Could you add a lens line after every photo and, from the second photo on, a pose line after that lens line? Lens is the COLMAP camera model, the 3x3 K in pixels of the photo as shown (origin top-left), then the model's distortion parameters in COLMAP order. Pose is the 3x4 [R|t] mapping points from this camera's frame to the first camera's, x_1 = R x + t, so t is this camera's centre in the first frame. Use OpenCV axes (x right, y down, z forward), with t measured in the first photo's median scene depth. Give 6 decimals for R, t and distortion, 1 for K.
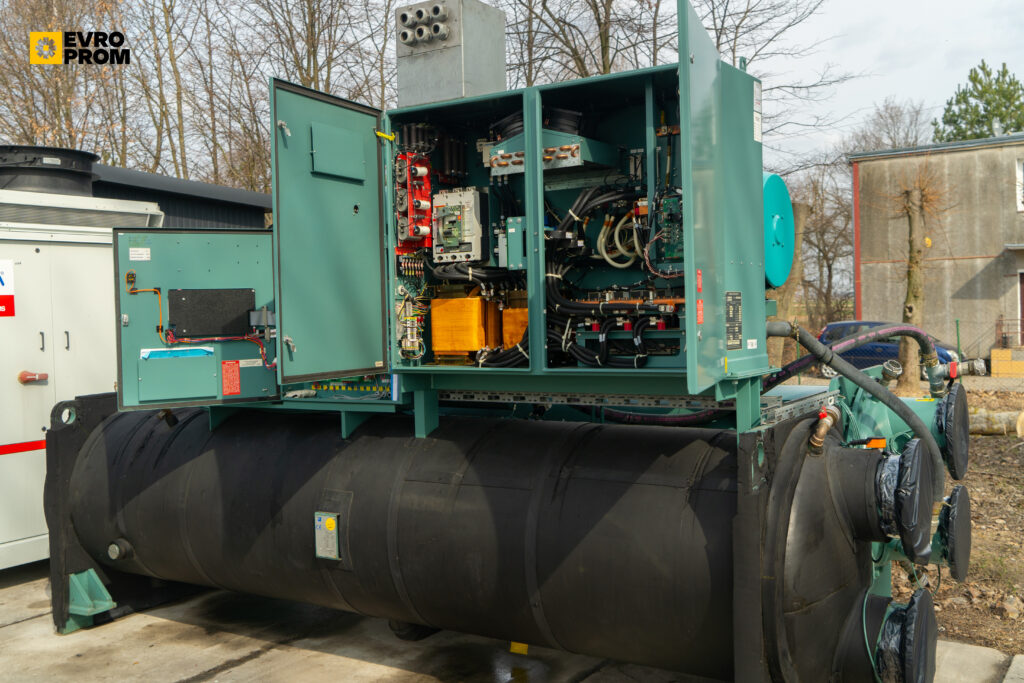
lens RADIAL K [[1019.1, 0, 514.5], [0, 1019.1, 328.0], [0, 0, 1]] dist [-0.008103, 0.000000]
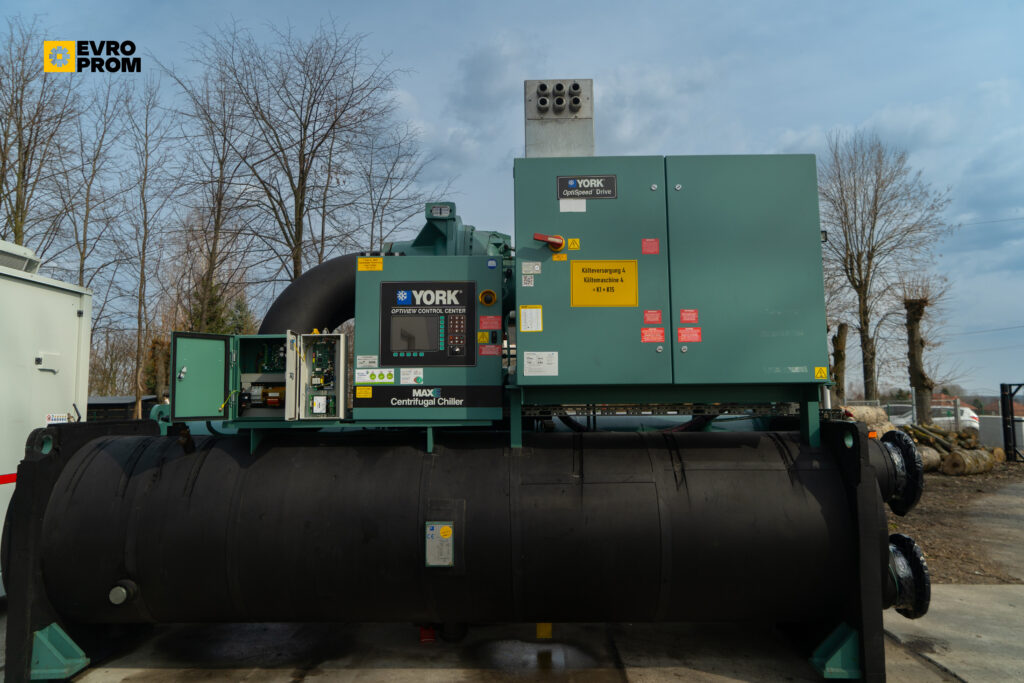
lens RADIAL K [[676.7, 0, 511.1], [0, 676.7, 330.2], [0, 0, 1]] dist [-0.021768, 0.010899]
pose [[0.859311, 0.073279, 0.506176, -0.507481], [-0.003123, 0.990416, -0.138081, 0.086140], [-0.511444, 0.117074, 0.851304, 0.365104]]
